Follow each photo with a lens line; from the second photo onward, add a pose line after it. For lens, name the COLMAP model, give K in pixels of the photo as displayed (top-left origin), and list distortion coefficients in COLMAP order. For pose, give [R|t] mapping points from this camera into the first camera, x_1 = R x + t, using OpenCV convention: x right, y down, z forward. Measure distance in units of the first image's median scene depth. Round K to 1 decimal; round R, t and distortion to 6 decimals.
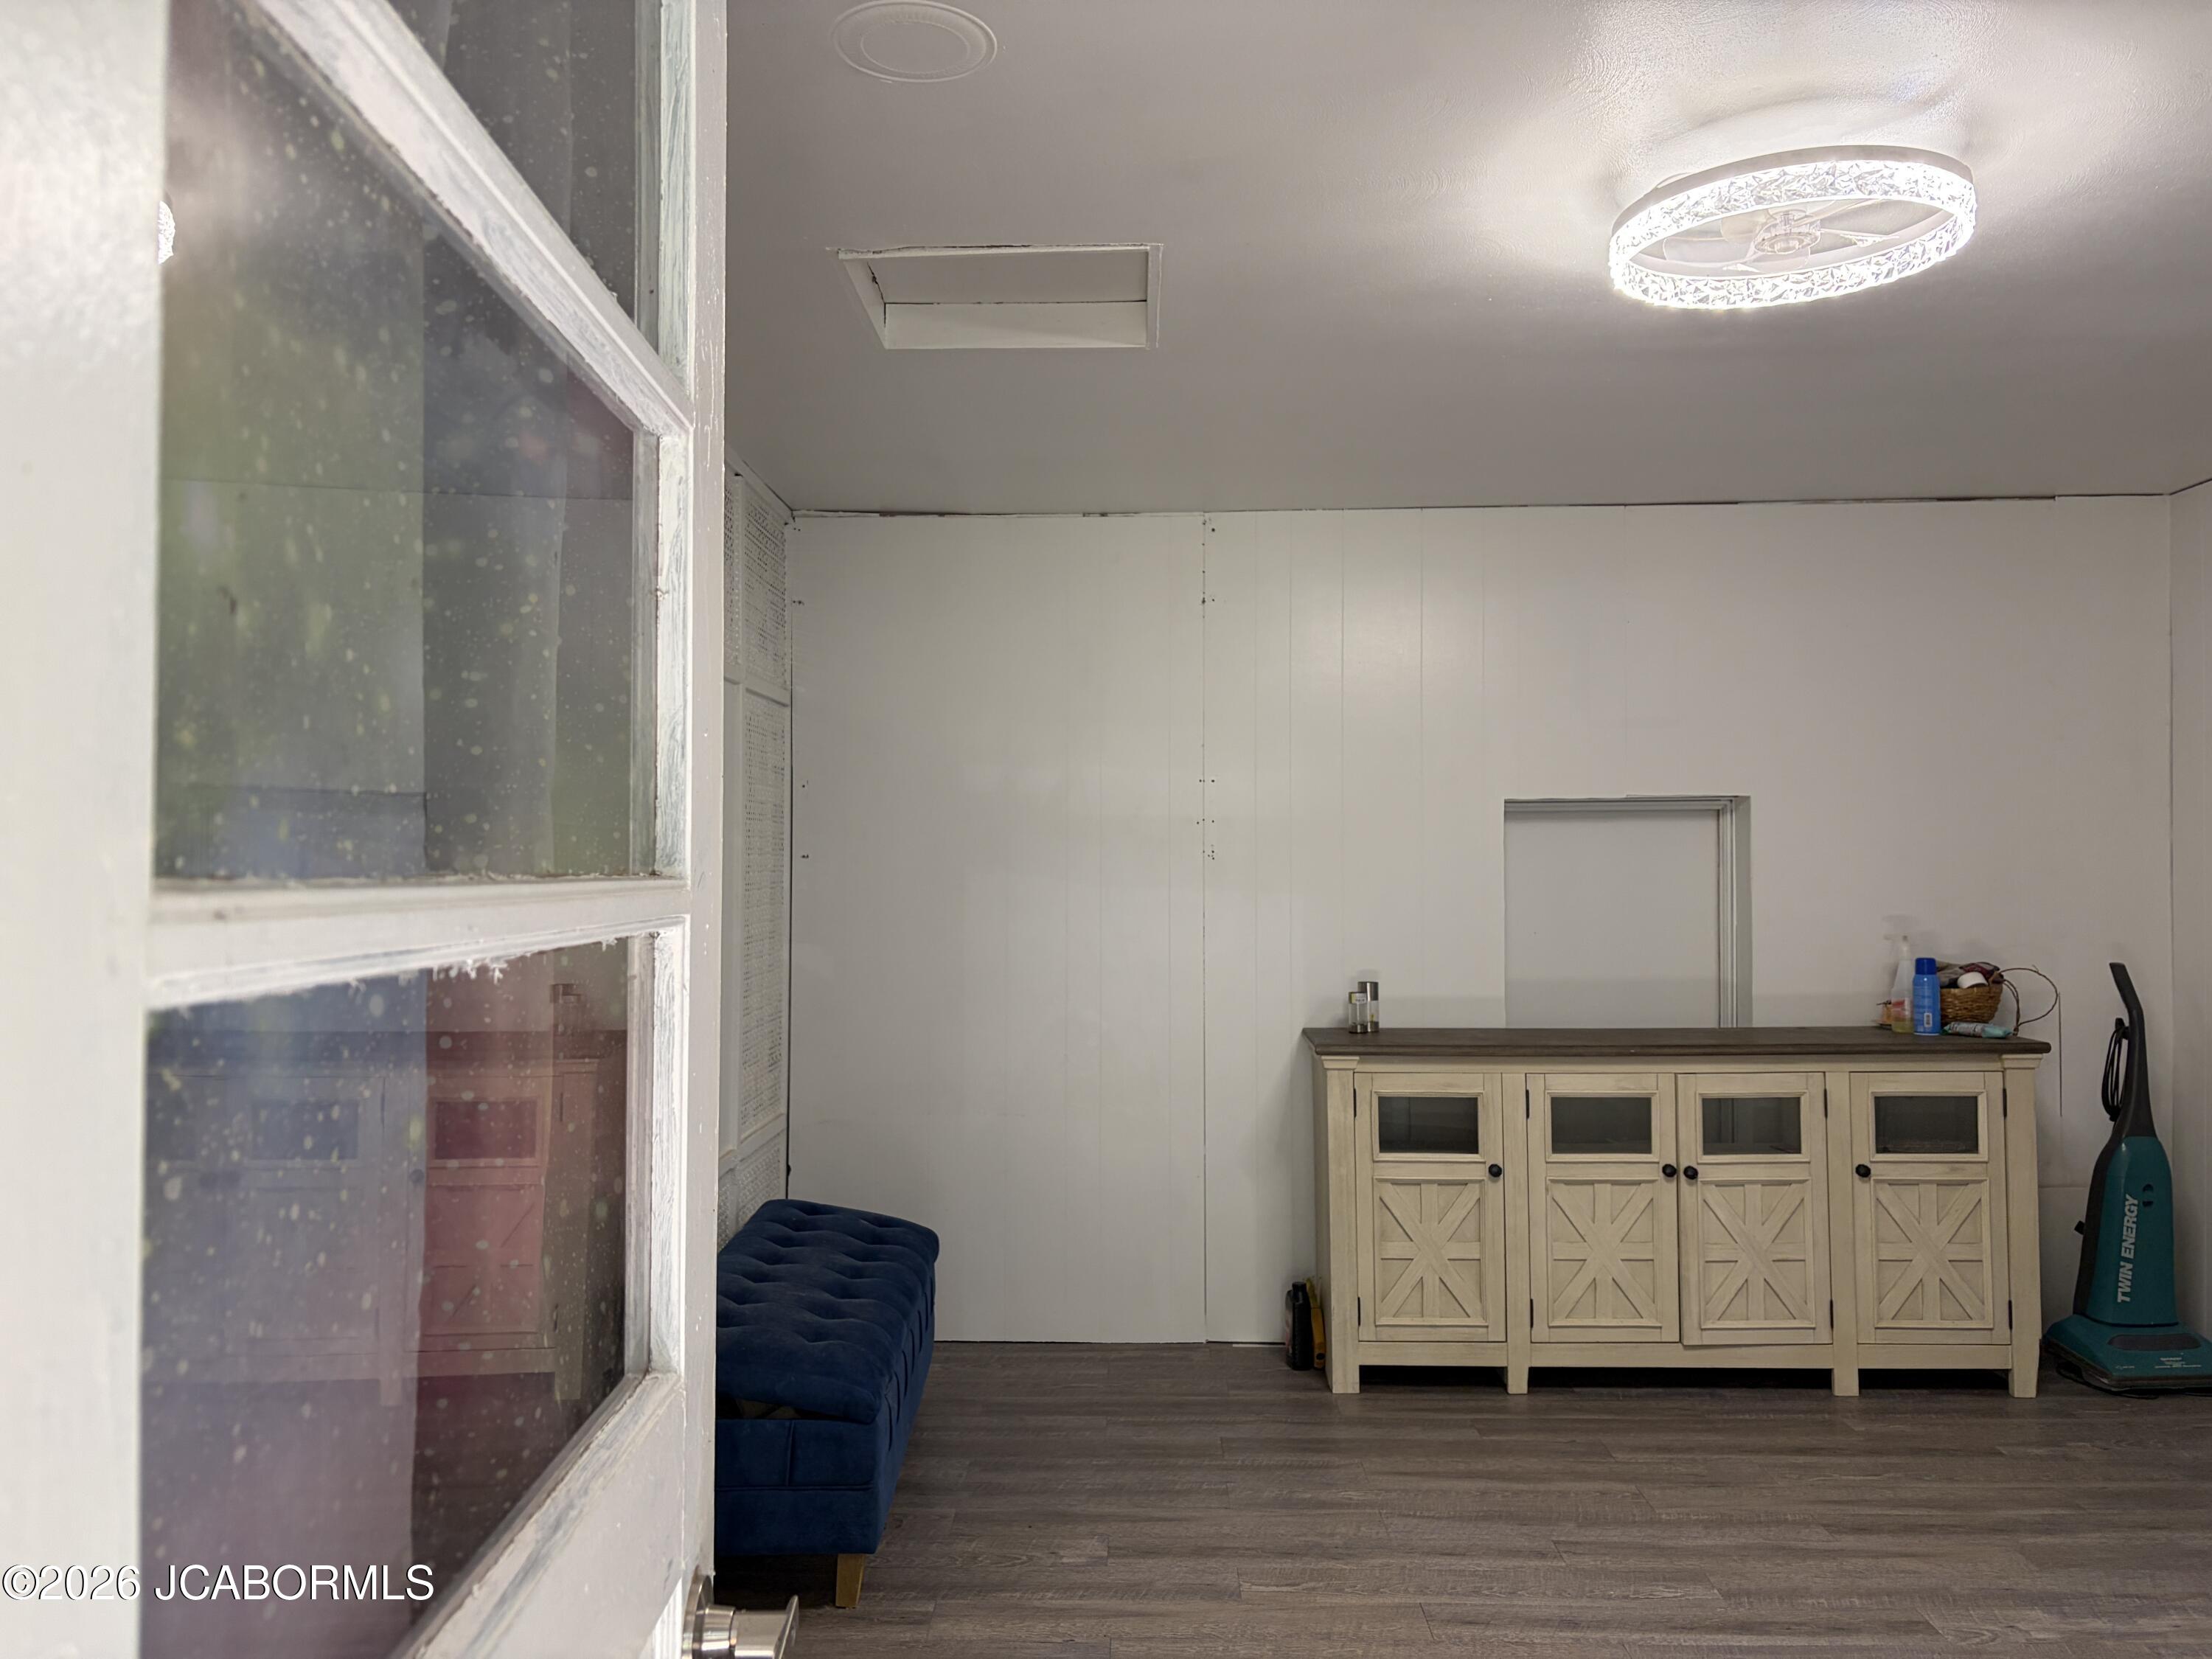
lens RADIAL K [[1673.6, 0, 1103.7], [0, 1673.6, 833.2], [0, 0, 1]] dist [0.054847, -0.012197]
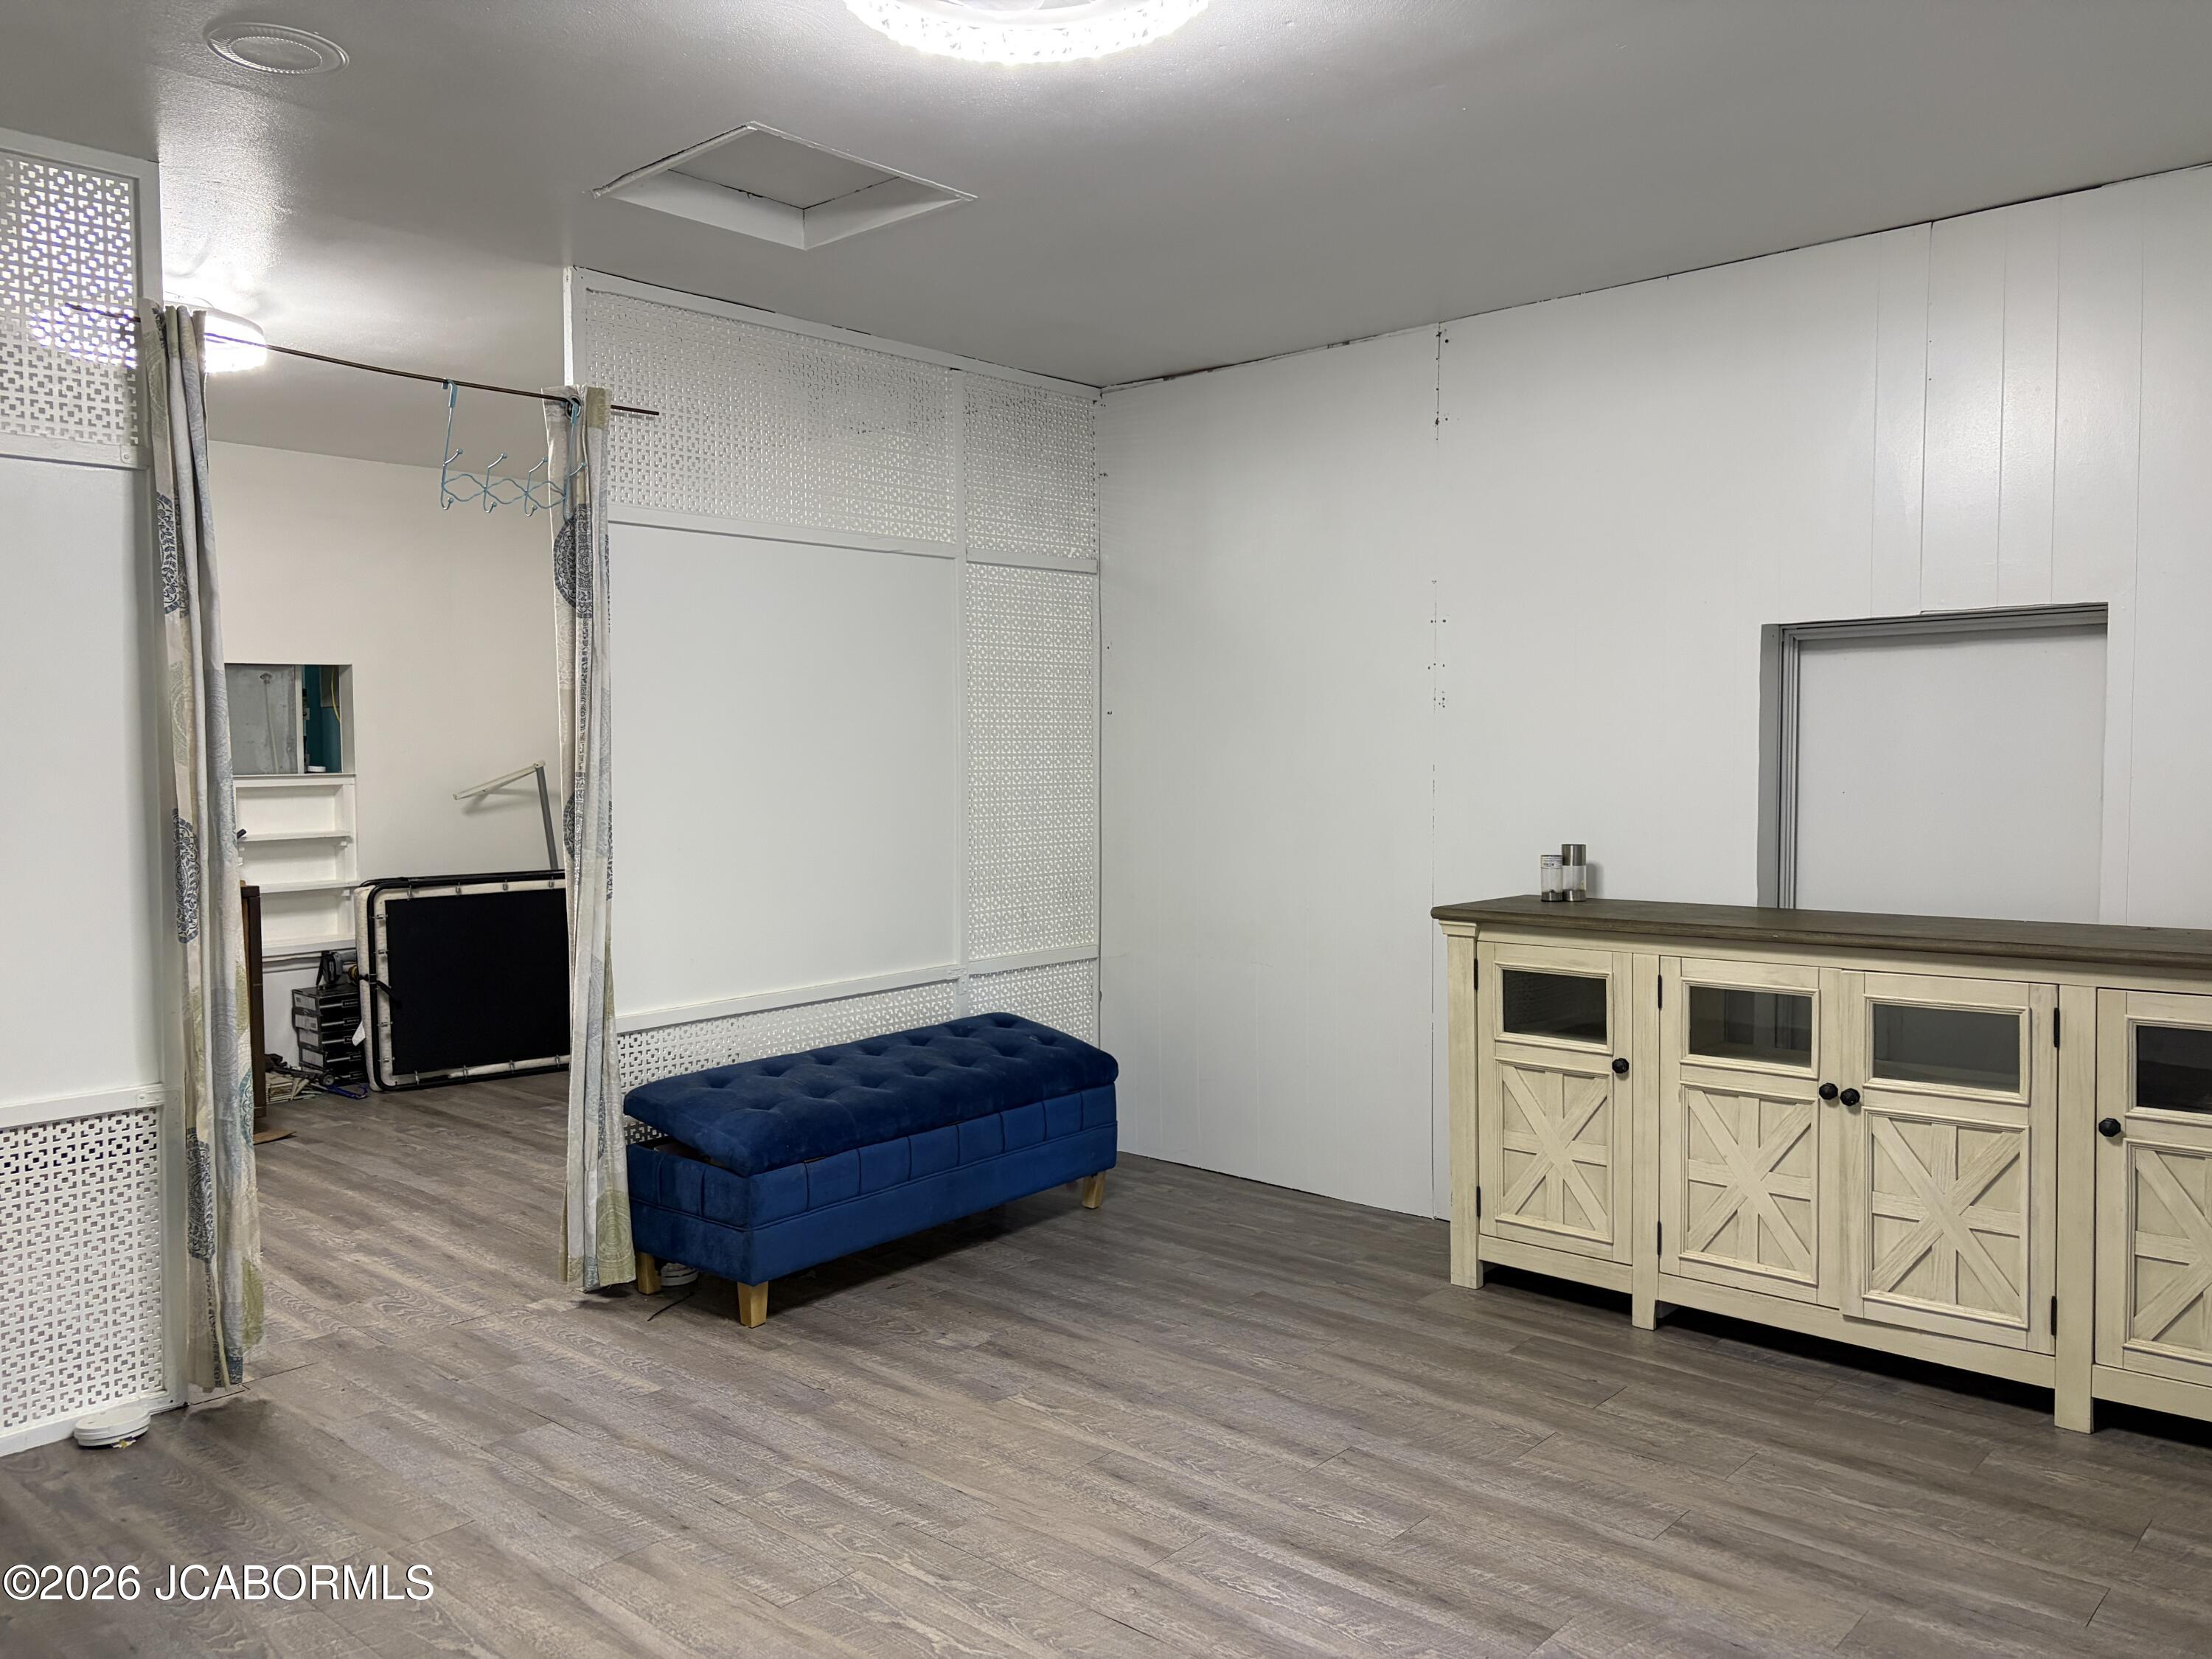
lens RADIAL K [[1673.6, 0, 1108.2], [0, 1673.6, 819.4], [0, 0, 1]] dist [0.054847, -0.012197]
pose [[0.756913, 0.023399, -0.653097, 0.595706], [0.021862, 0.997893, 0.061090, 0.019697], [0.653150, -0.060518, 0.754807, 0.202281]]
